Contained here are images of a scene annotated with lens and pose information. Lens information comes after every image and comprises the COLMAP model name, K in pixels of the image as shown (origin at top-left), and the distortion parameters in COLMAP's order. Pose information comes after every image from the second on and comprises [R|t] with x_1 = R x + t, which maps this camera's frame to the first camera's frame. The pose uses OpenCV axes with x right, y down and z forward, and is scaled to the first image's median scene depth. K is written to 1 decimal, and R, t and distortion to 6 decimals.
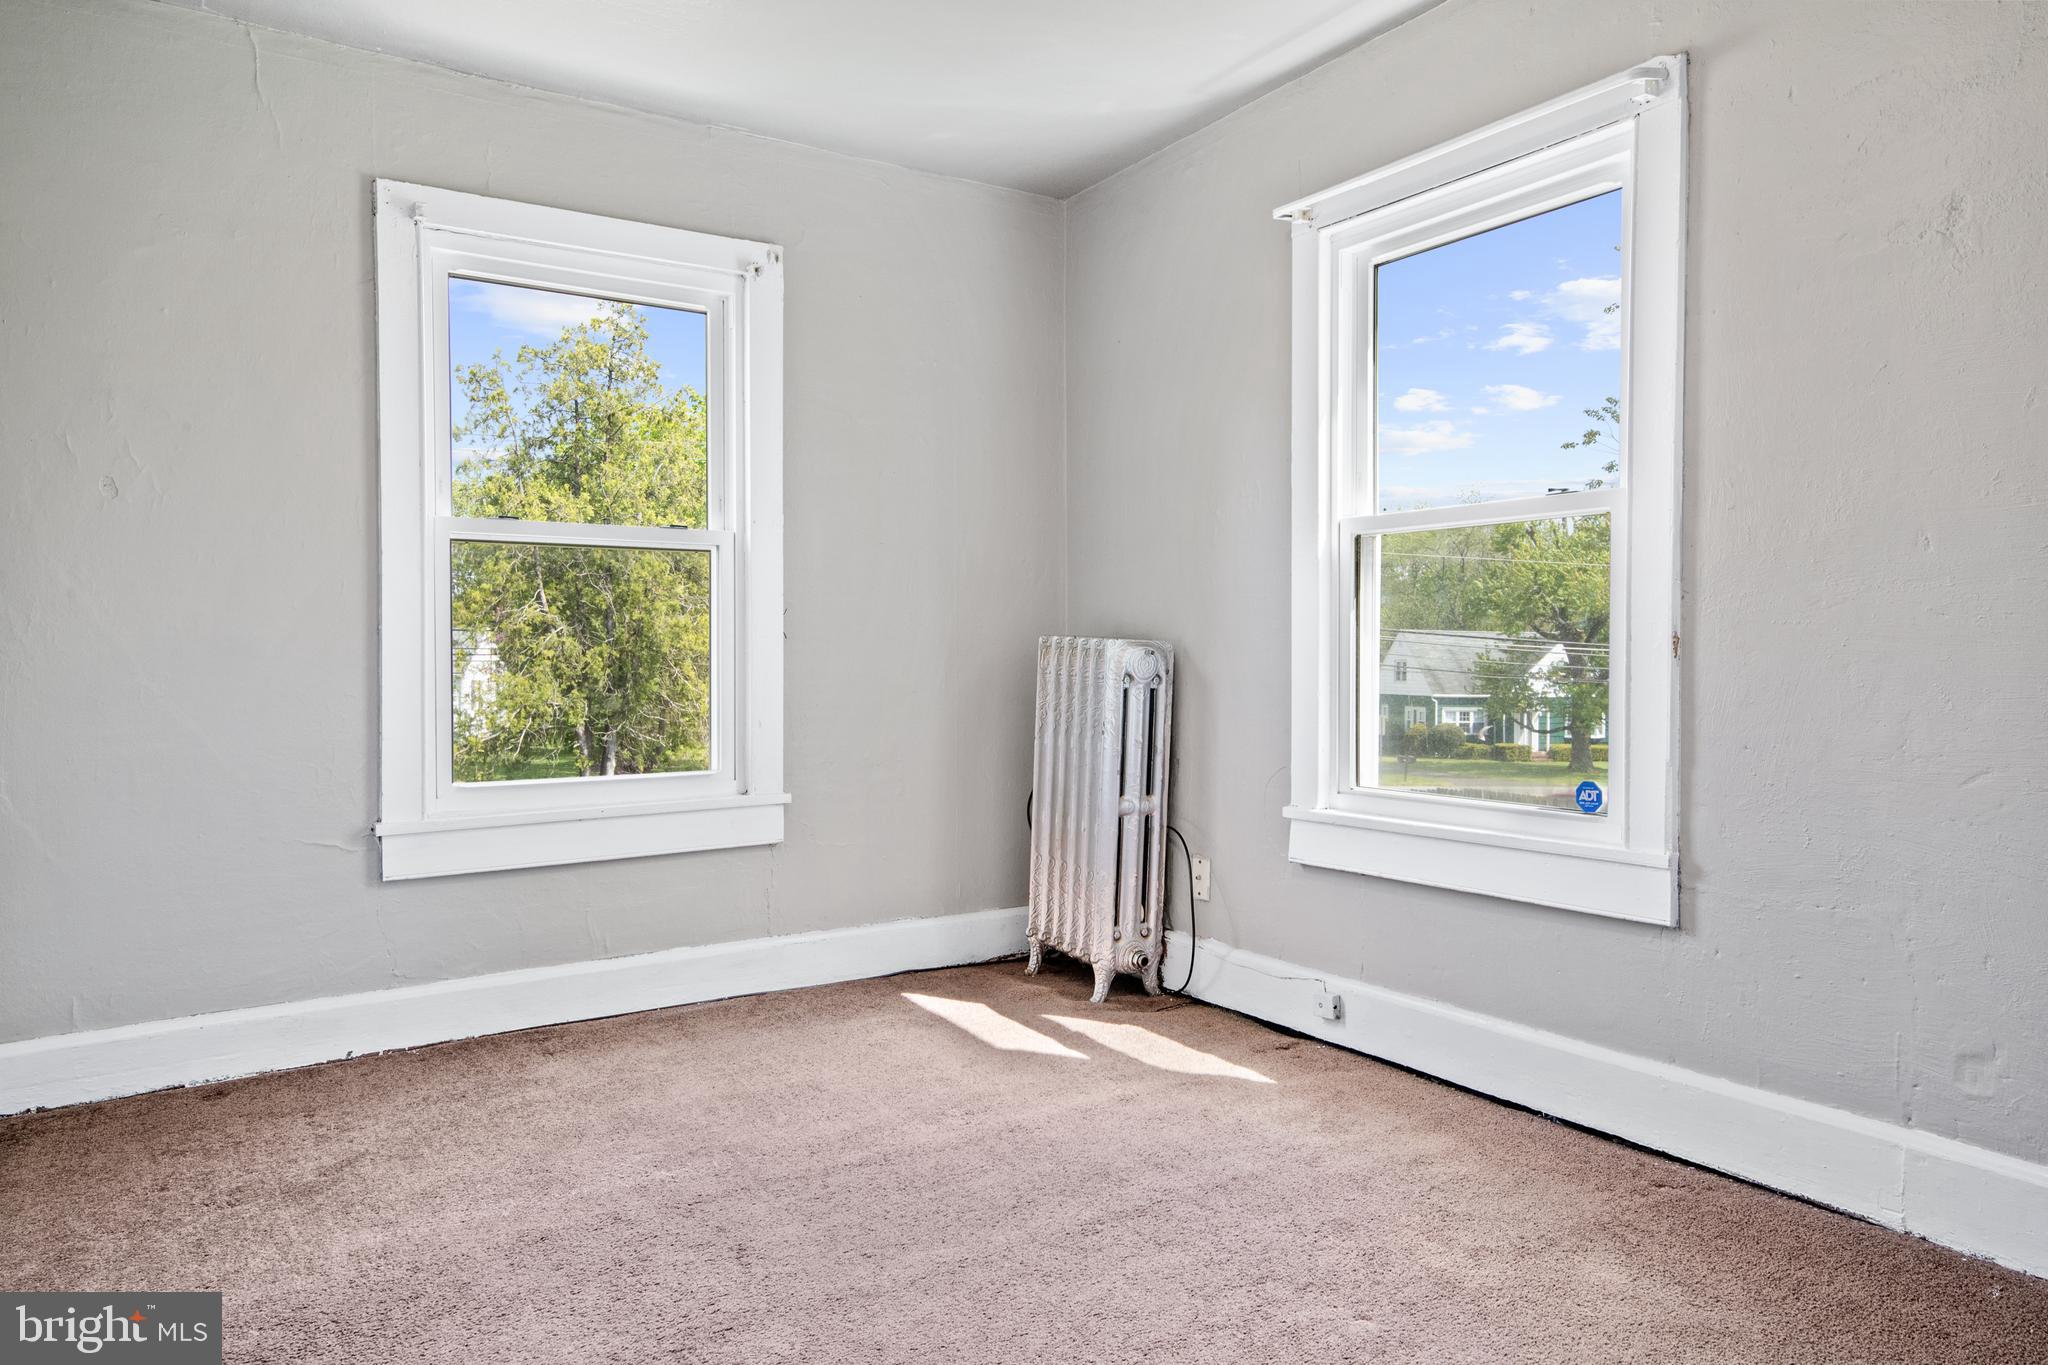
lens RADIAL K [[1350.1, 0, 1024.0], [0, 1350.1, 682.5], [0, 0, 1]] dist [0.004176, -0.000912]
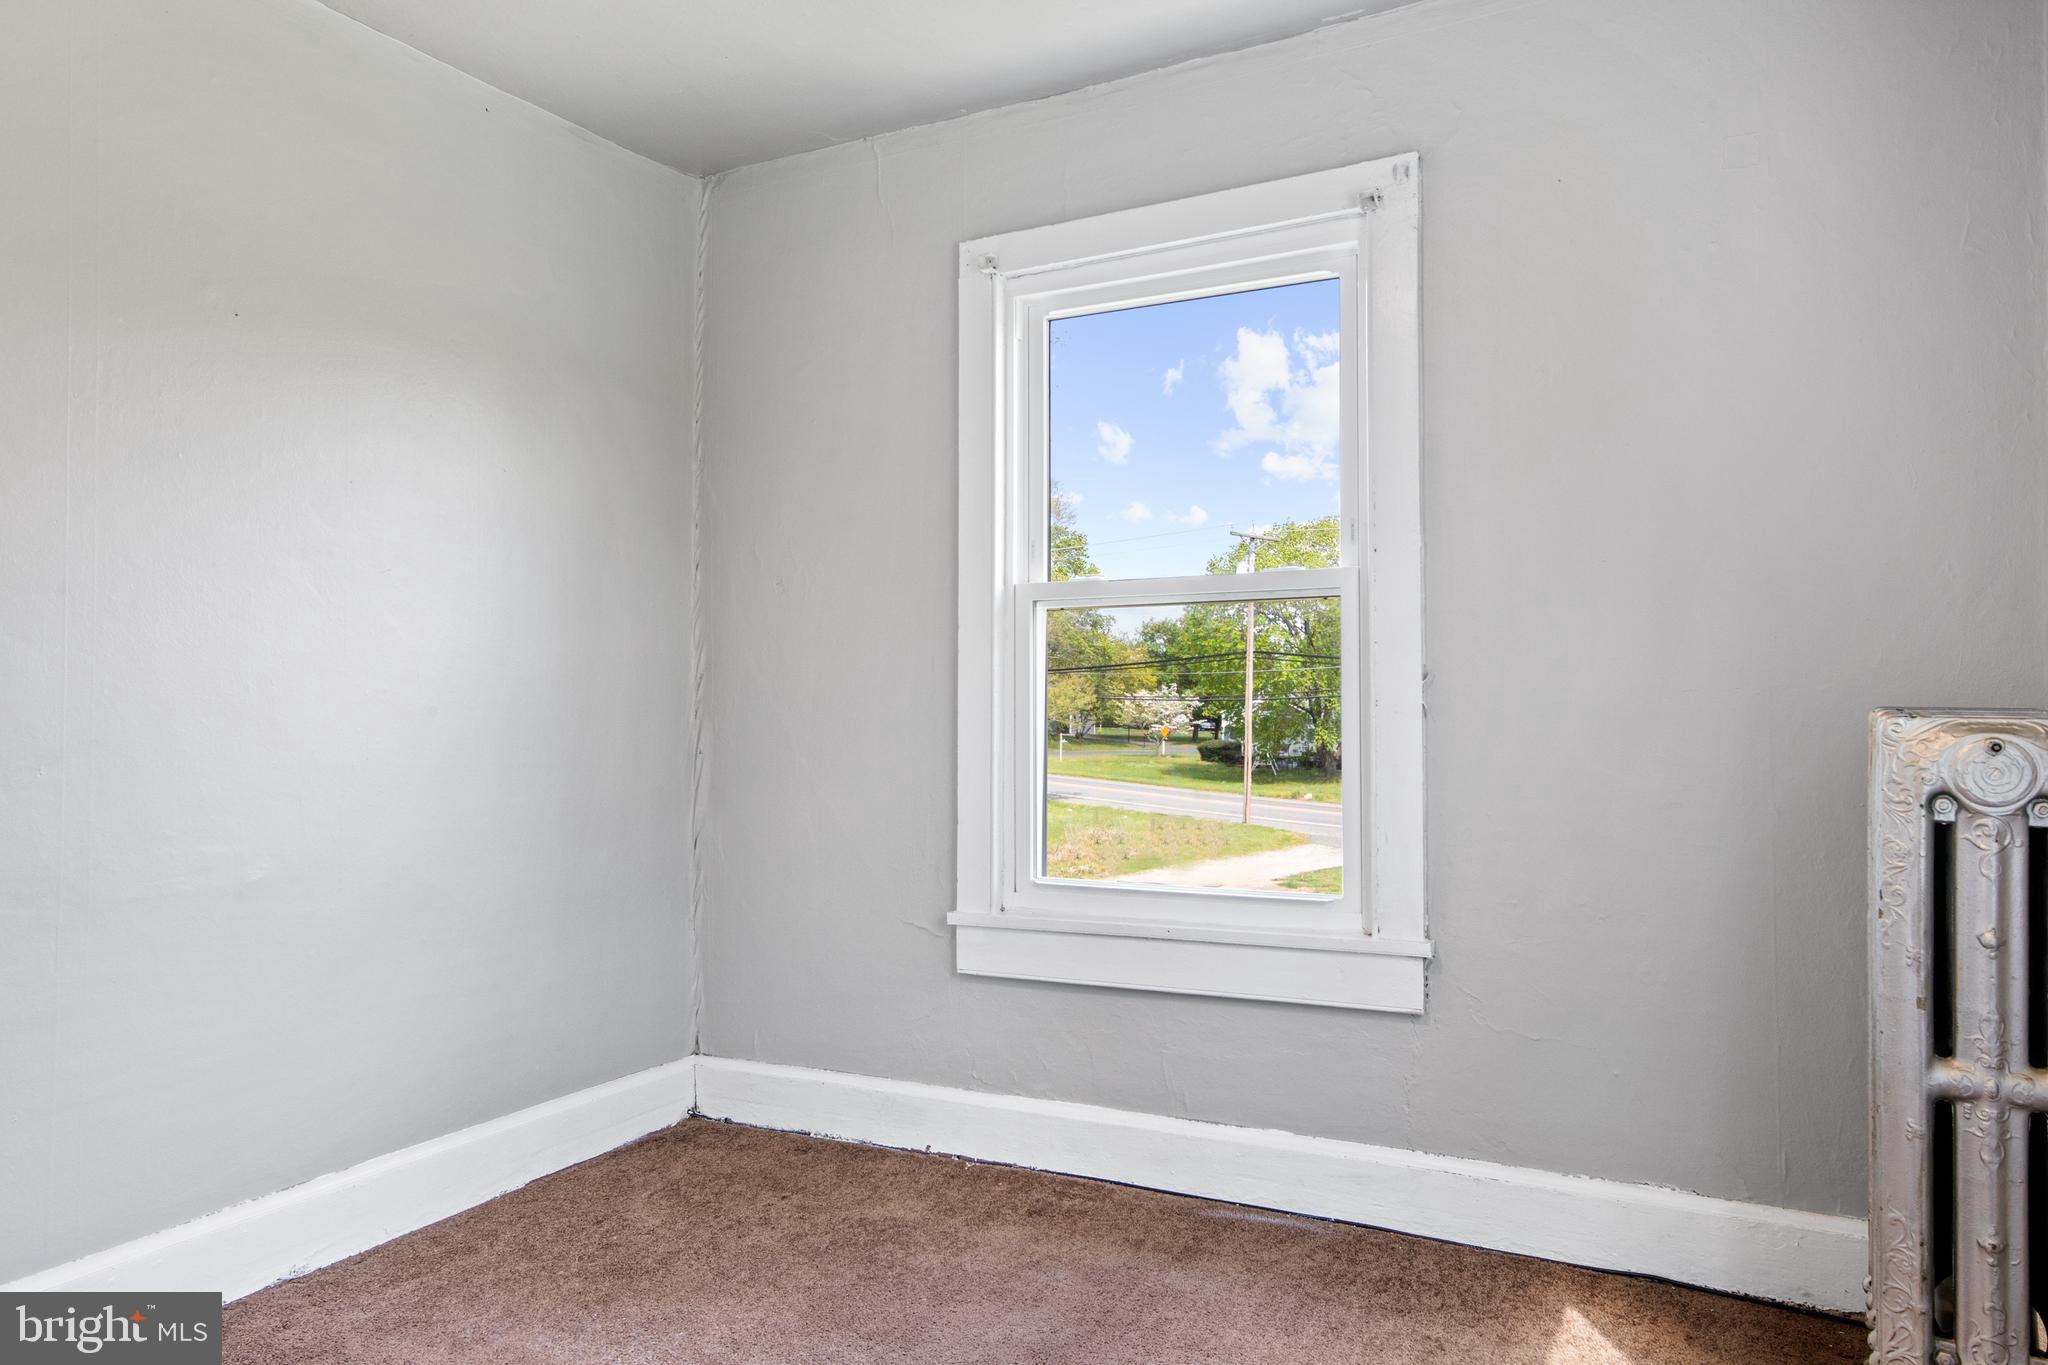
lens RADIAL K [[1350.1, 0, 1024.0], [0, 1350.1, 682.5], [0, 0, 1]] dist [0.004176, -0.000912]
pose [[0.484317, -0.020119, -0.874661, 0.373366], [-0.021655, 0.999154, -0.034974, -0.024173], [0.874624, 0.035879, 0.483472, 0.565171]]
